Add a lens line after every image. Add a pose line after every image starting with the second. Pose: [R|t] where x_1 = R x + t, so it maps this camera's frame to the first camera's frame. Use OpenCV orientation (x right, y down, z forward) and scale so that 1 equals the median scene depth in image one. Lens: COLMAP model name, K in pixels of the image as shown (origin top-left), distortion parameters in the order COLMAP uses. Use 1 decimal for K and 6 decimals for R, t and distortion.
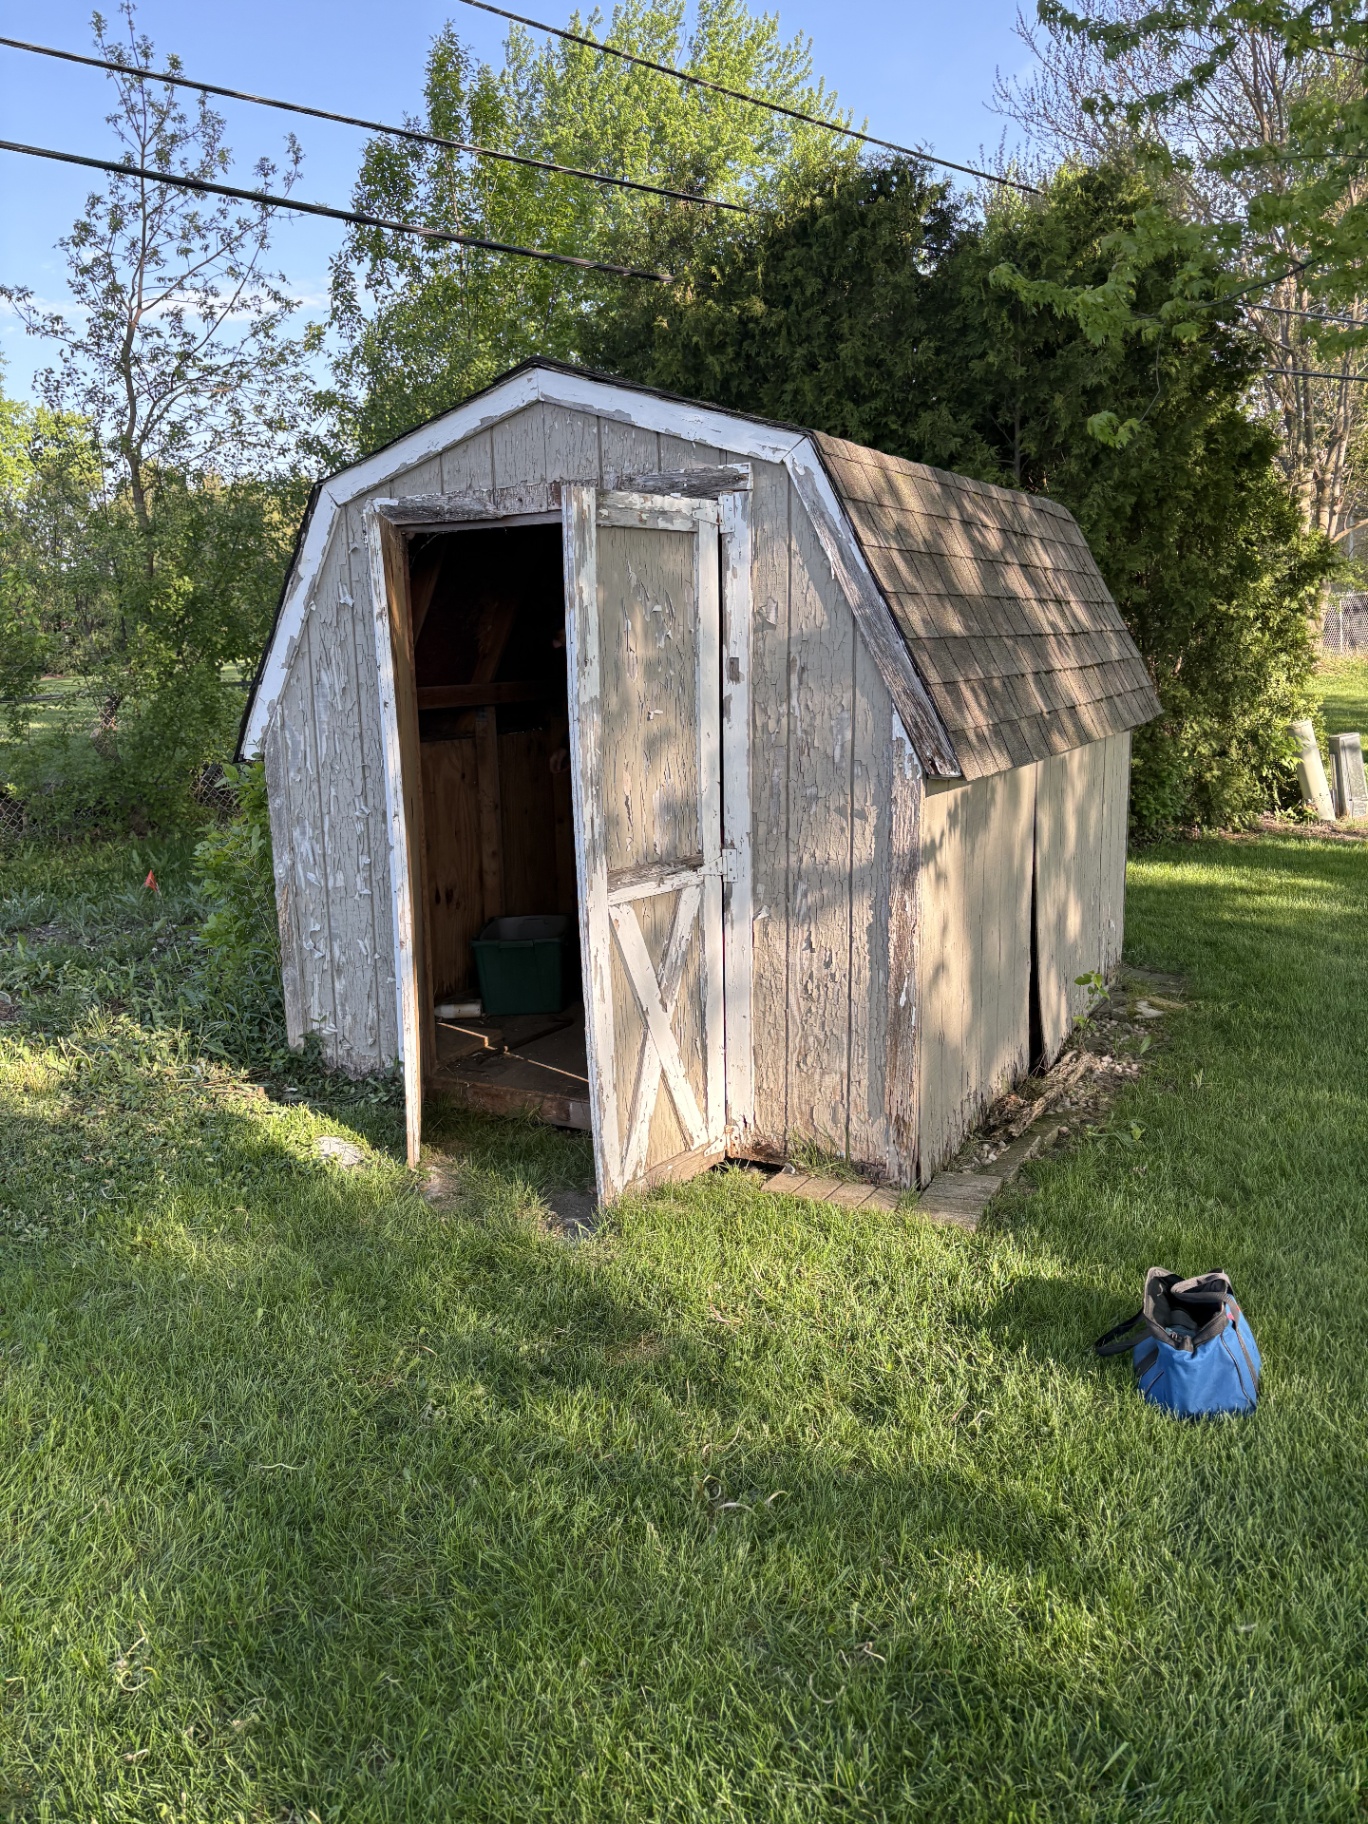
lens RADIAL K [[1228.5, 0, 683.6], [0, 1228.5, 902.4], [0, 0, 1]] dist [-0.000630, 0.003795]
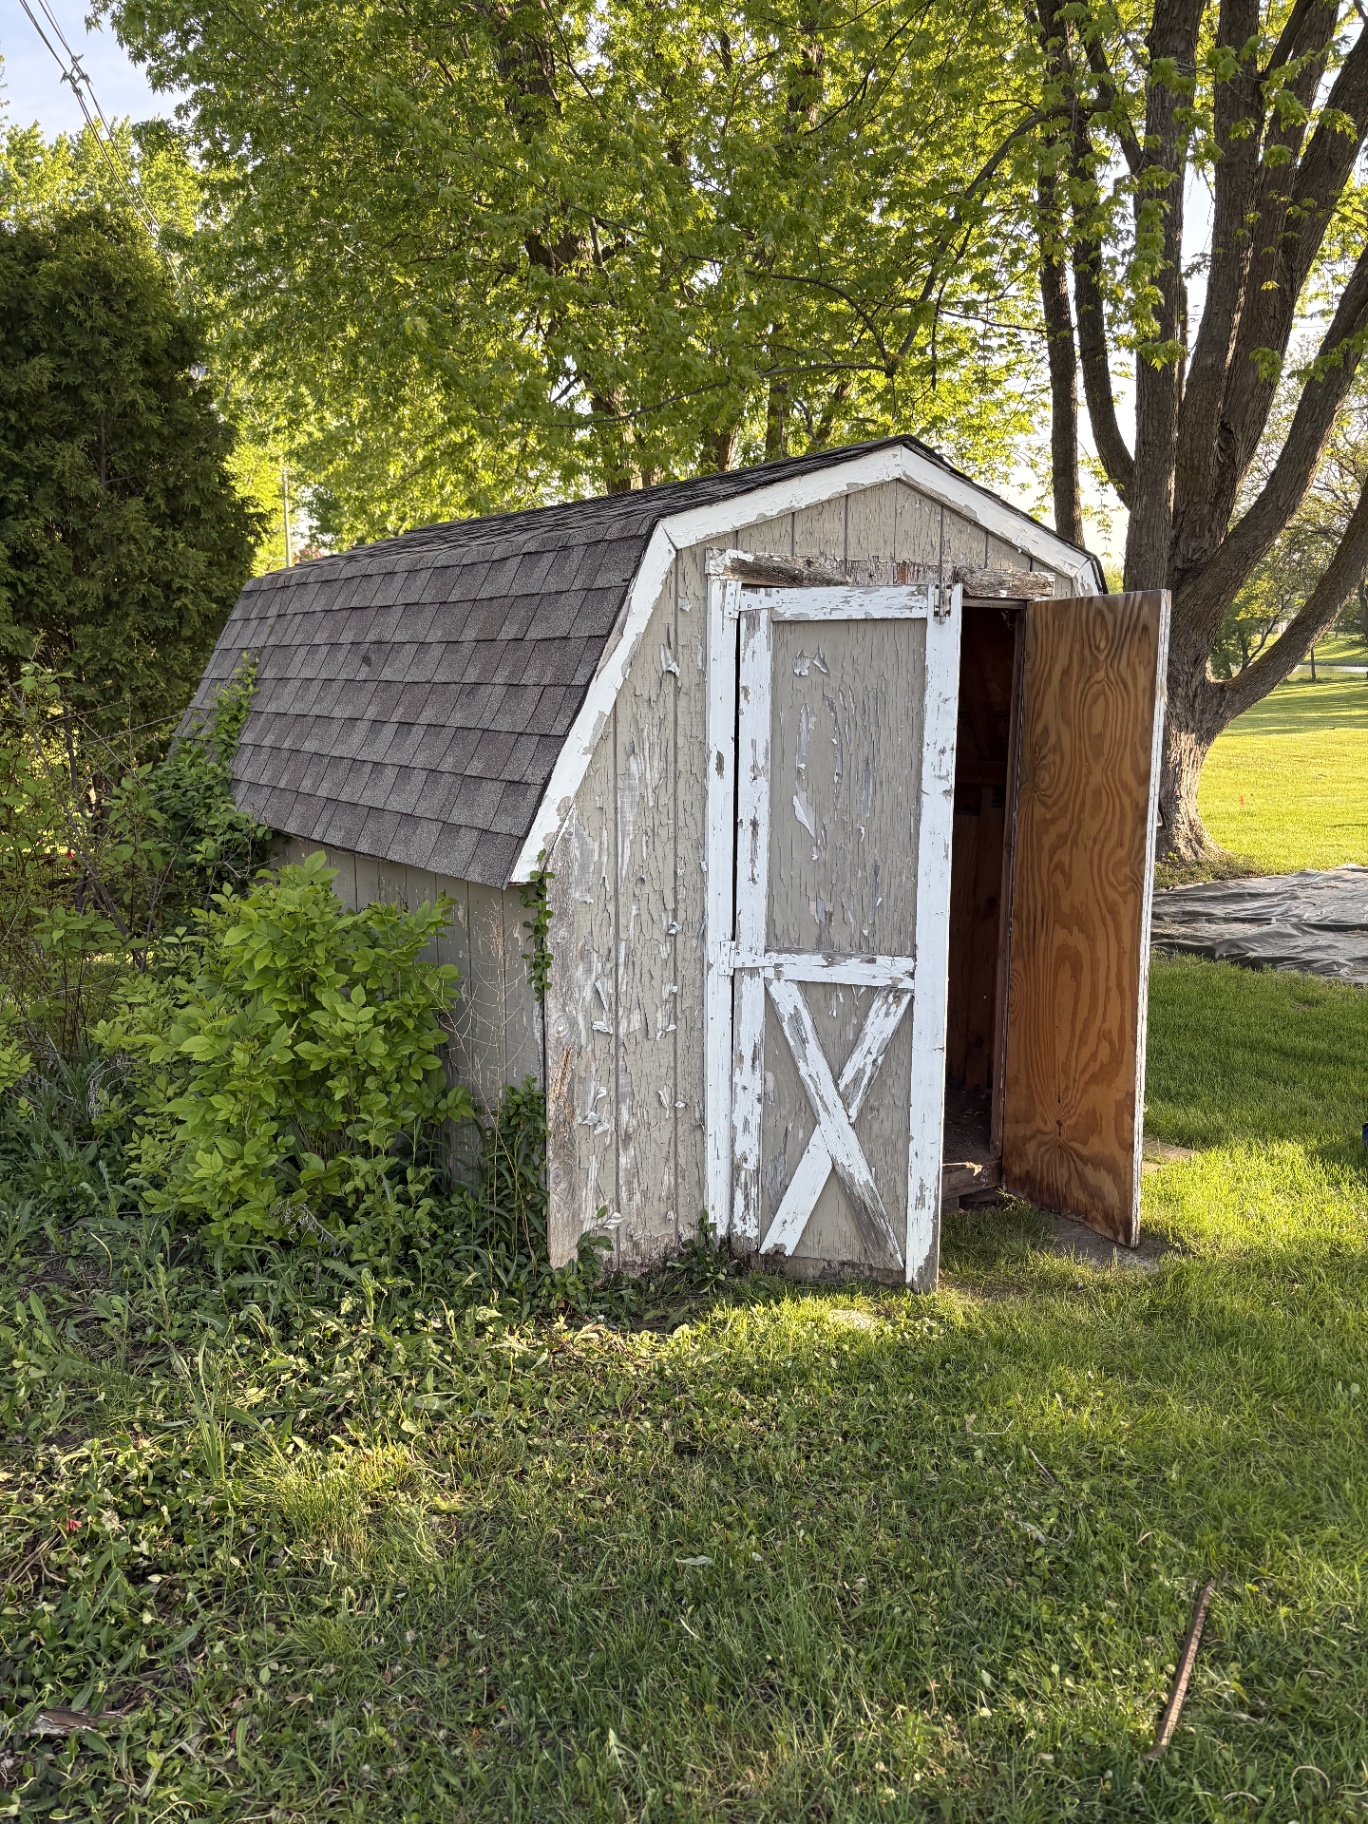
lens RADIAL K [[1228.5, 0, 683.6], [0, 1228.5, 902.4], [0, 0, 1]] dist [-0.000630, 0.003795]
pose [[0.547605, -0.122922, 0.827658, -0.898859], [0.169499, 0.984939, 0.034135, -0.114008], [-0.819389, 0.121594, 0.560193, 0.530271]]
